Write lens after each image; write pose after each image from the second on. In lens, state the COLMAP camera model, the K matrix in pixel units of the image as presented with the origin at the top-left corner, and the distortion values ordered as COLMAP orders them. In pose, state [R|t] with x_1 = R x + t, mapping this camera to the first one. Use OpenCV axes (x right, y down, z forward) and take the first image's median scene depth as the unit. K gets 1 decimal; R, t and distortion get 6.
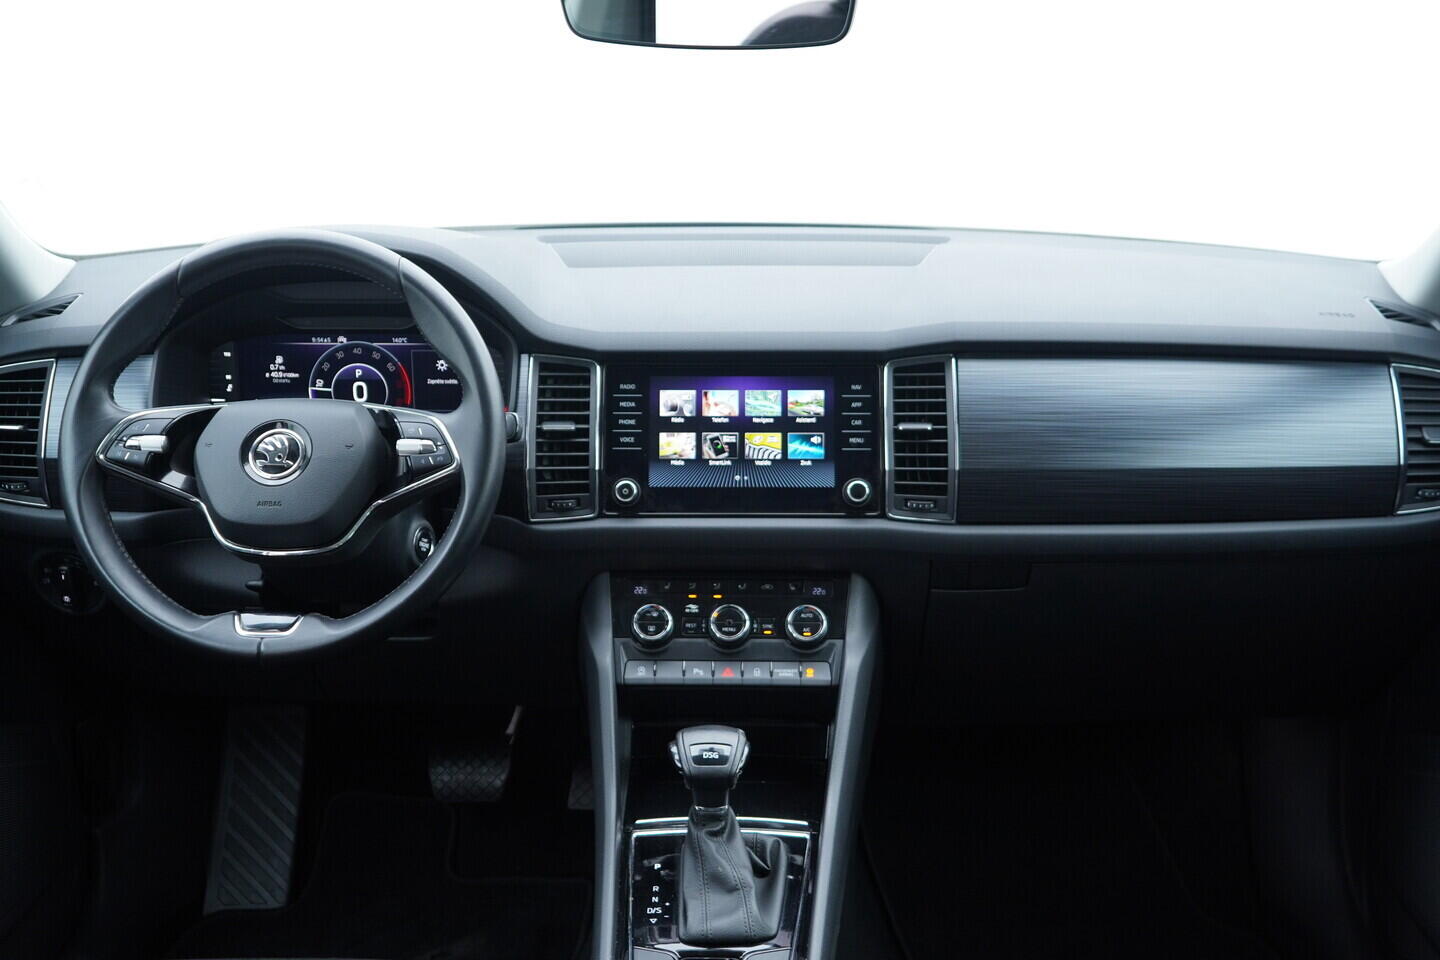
lens RADIAL K [[1487.9, 0, 720.0], [0, 1487.9, 480.0], [0, 0, 1]] dist [-0.021996, 0.103493]
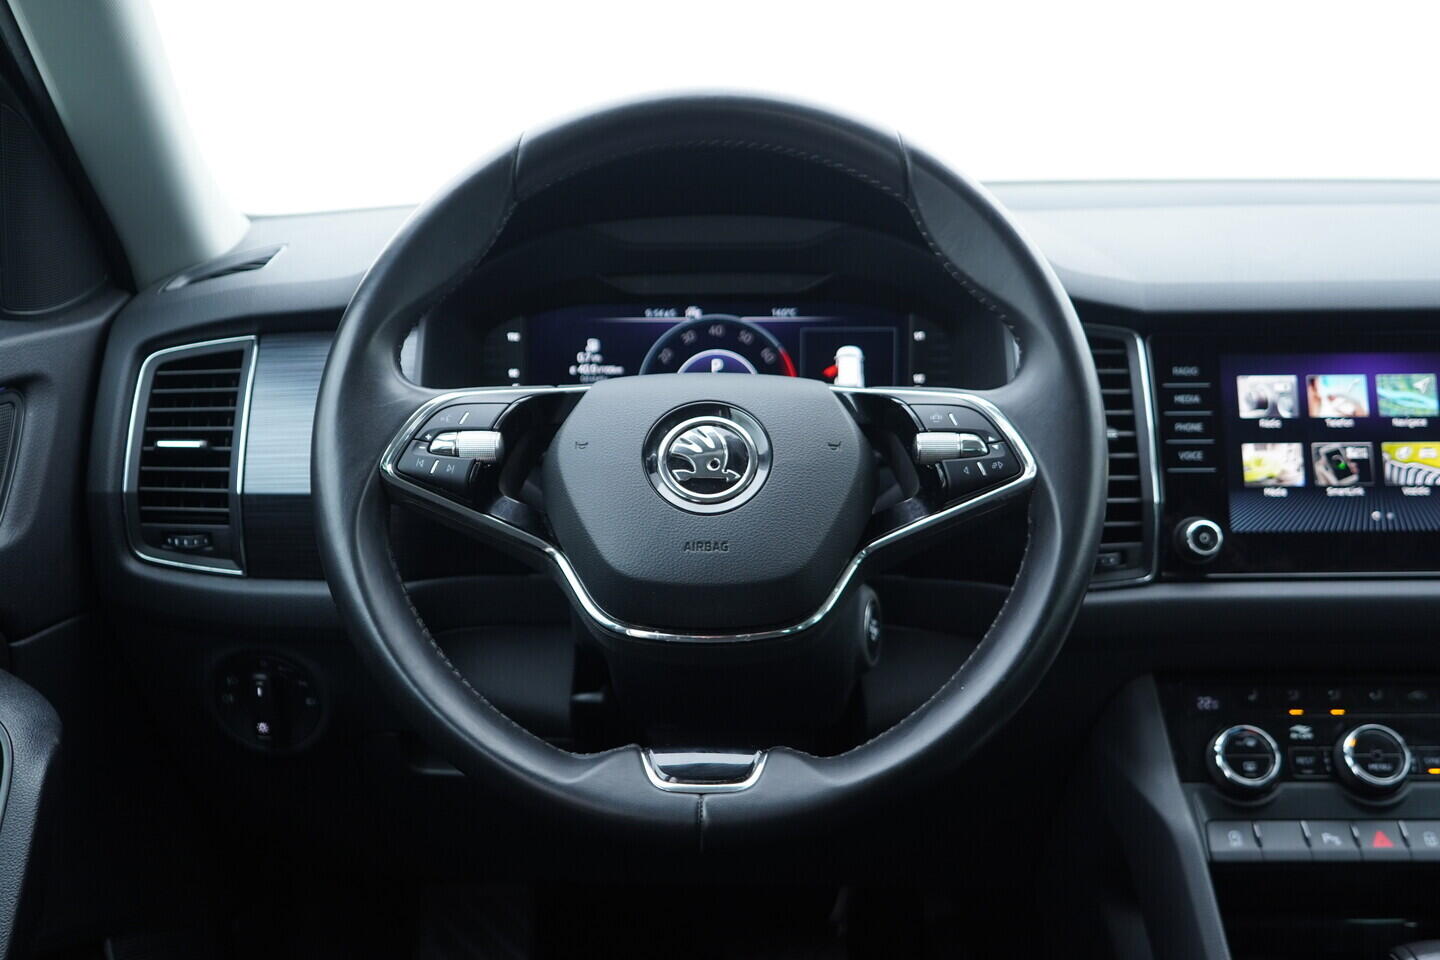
lens RADIAL K [[1487.9, 0, 720.0], [0, 1487.9, 480.0], [0, 0, 1]] dist [-0.021996, 0.103493]
pose [[0.999888, -0.009292, 0.011700, -0.265224], [0.010277, 0.996142, -0.087147, 0.034537], [-0.010845, 0.087258, 0.996127, 0.392124]]
